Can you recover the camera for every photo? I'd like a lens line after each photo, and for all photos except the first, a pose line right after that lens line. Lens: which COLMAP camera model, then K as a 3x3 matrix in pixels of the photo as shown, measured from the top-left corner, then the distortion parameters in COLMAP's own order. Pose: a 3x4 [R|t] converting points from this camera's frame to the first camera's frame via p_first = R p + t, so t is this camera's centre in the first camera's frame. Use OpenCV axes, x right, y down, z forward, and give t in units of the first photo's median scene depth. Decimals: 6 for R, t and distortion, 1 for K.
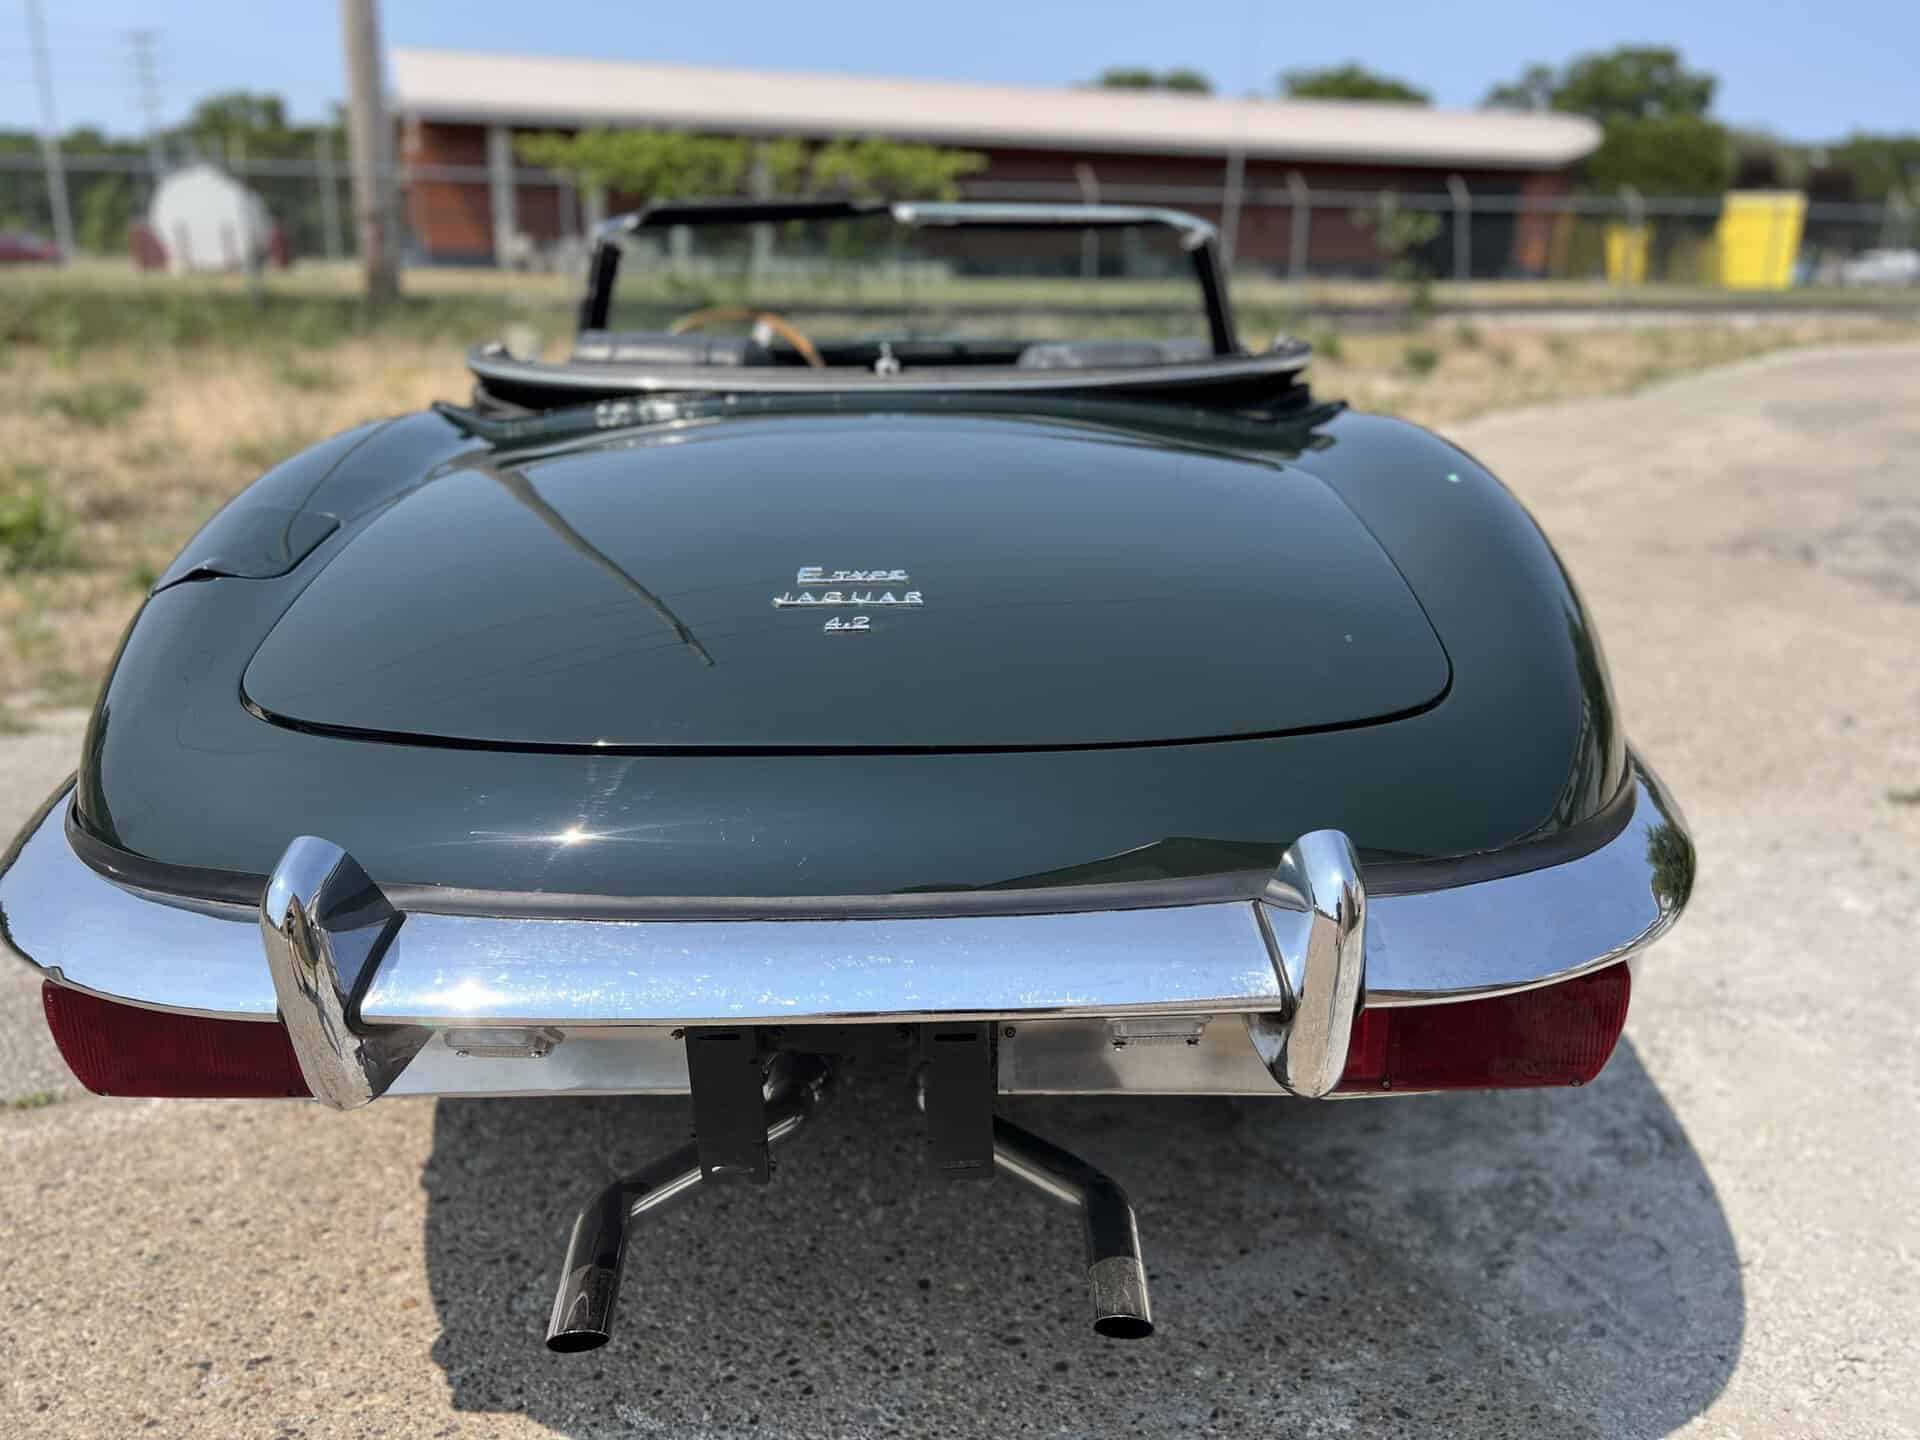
lens RADIAL K [[1450.0, 0, 962.1], [0, 1450.0, 731.2], [0, 0, 1]] dist [0.039910, -0.045121]
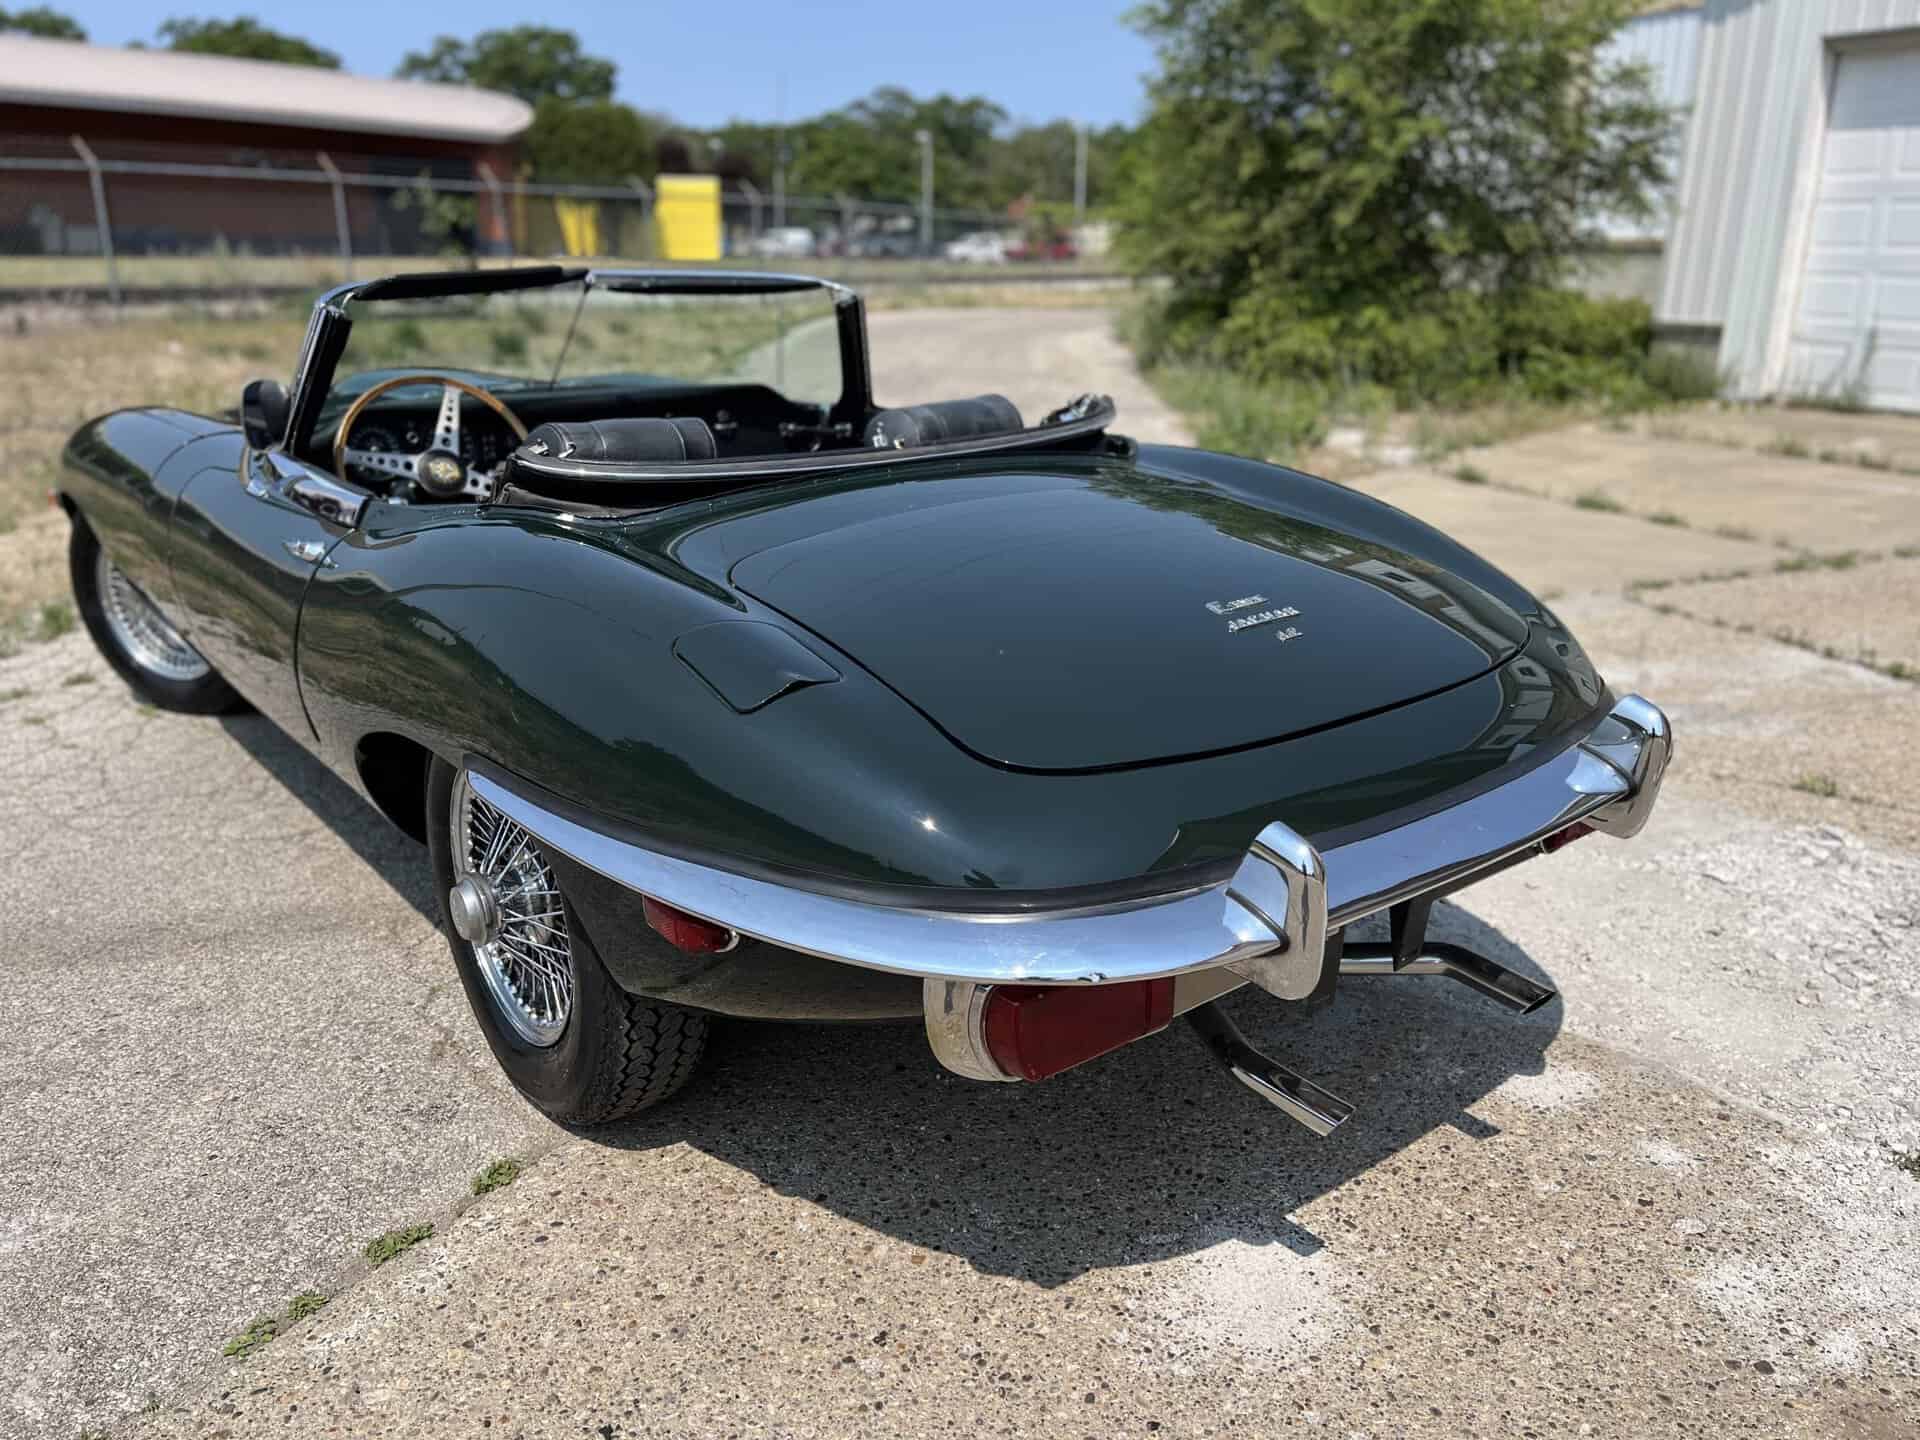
lens RADIAL K [[1450.0, 0, 969.4], [0, 1450.0, 737.4], [0, 0, 1]] dist [0.039910, -0.045121]
pose [[0.784161, -0.200531, 0.587265, -0.846725], [0.187582, 0.978675, 0.083710, -0.101383], [-0.591528, 0.044518, 0.805055, 0.002149]]
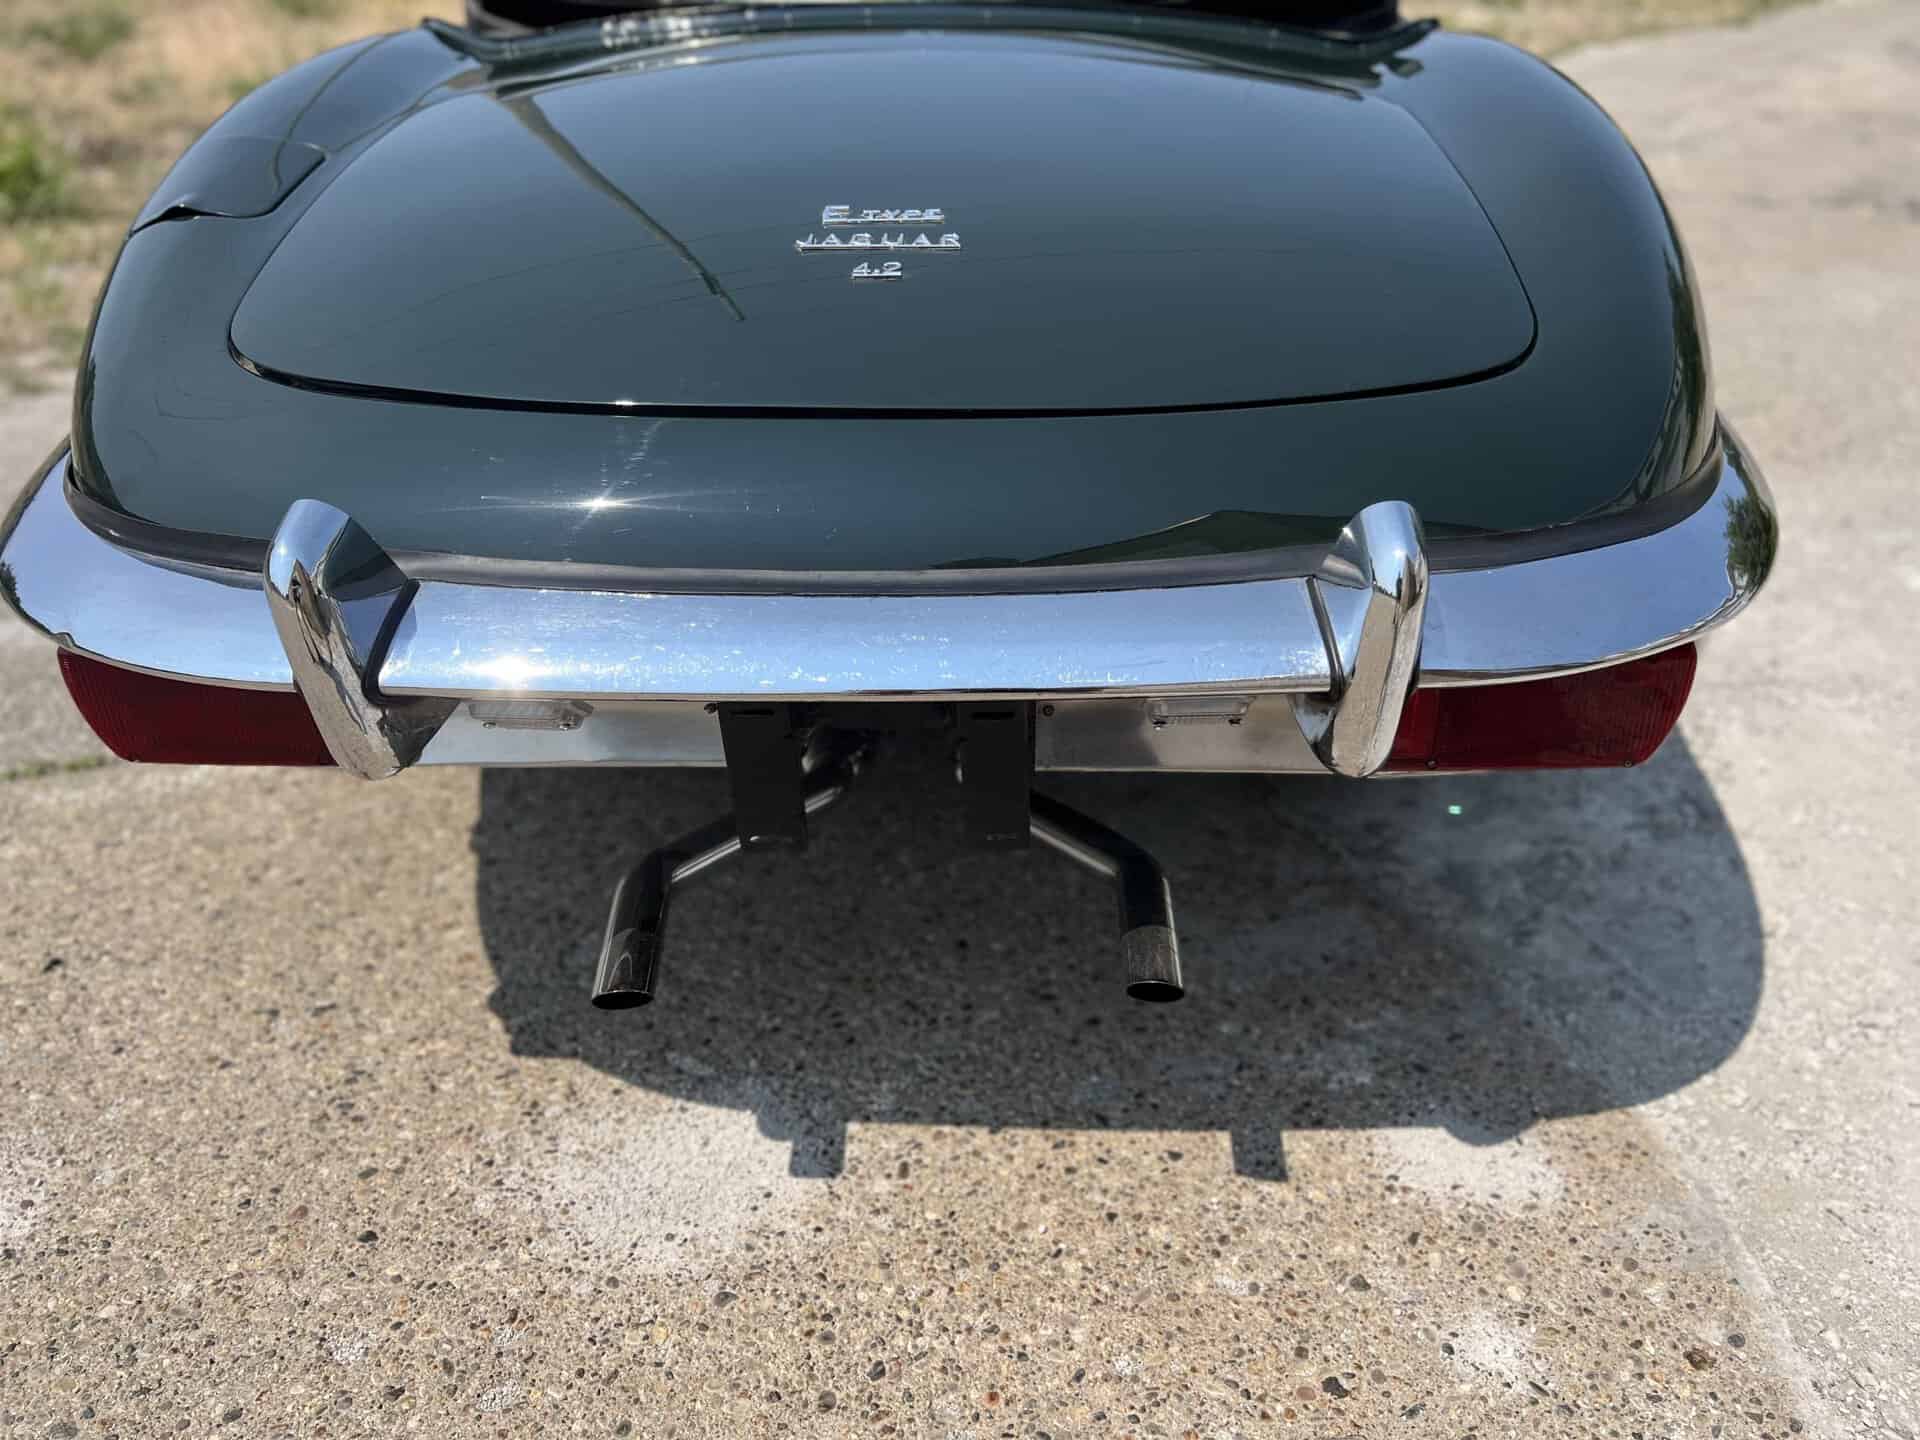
lens RADIAL K [[1450.0, 0, 977.4], [0, 1450.0, 726.6], [0, 0, 1]] dist [0.039910, -0.045121]
pose [[0.999788, 0.009197, -0.018414, 0.002248], [-0.004958, 0.975894, 0.218190, 0.004009], [0.019976, -0.218052, 0.975733, 0.031530]]
